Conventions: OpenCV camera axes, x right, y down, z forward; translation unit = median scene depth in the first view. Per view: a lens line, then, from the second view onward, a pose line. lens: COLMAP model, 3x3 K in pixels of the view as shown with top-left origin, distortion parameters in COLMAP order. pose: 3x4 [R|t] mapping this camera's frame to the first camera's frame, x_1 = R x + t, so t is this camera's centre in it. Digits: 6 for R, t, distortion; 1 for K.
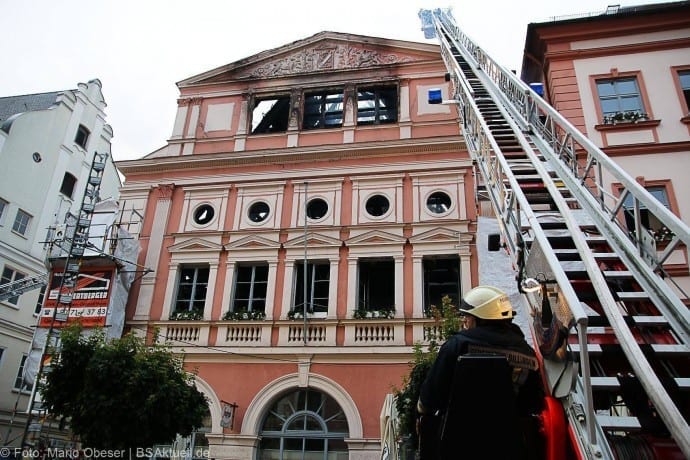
lens RADIAL K [[554.1, 0, 339.6], [0, 554.1, 230.2], [0, 0, 1]] dist [-0.116133, 0.102773]
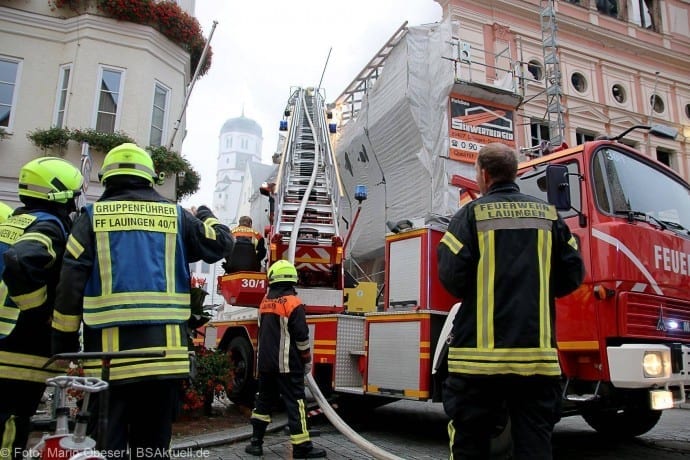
lens RADIAL K [[540.7, 0, 342.7], [0, 540.7, 230.5], [0, 0, 1]] dist [-0.118051, 0.115089]
pose [[0.841540, 0.091612, 0.532370, -1.126060], [-0.217947, 0.959324, 0.179433, 0.169485], [-0.494277, -0.267028, 0.827276, 0.335335]]
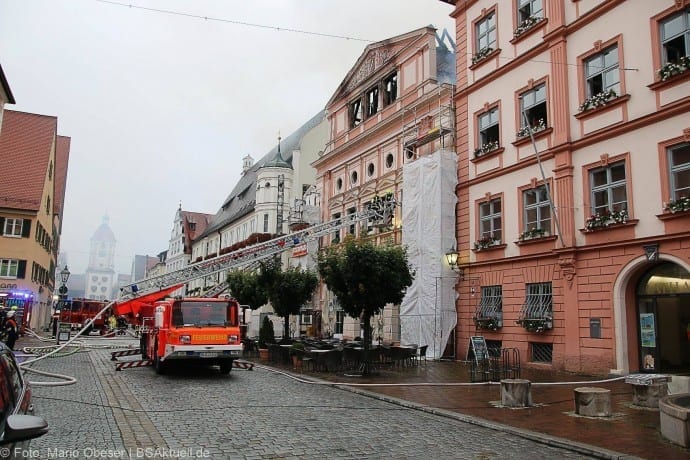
lens RADIAL K [[540.7, 0, 342.7], [0, 540.7, 230.5], [0, 0, 1]] dist [-0.118051, 0.115089]
pose [[0.606898, -0.153801, -0.779757, 1.250485], [0.338282, 0.937780, 0.078321, -0.023953], [0.719194, -0.311311, 0.621165, -0.169811]]
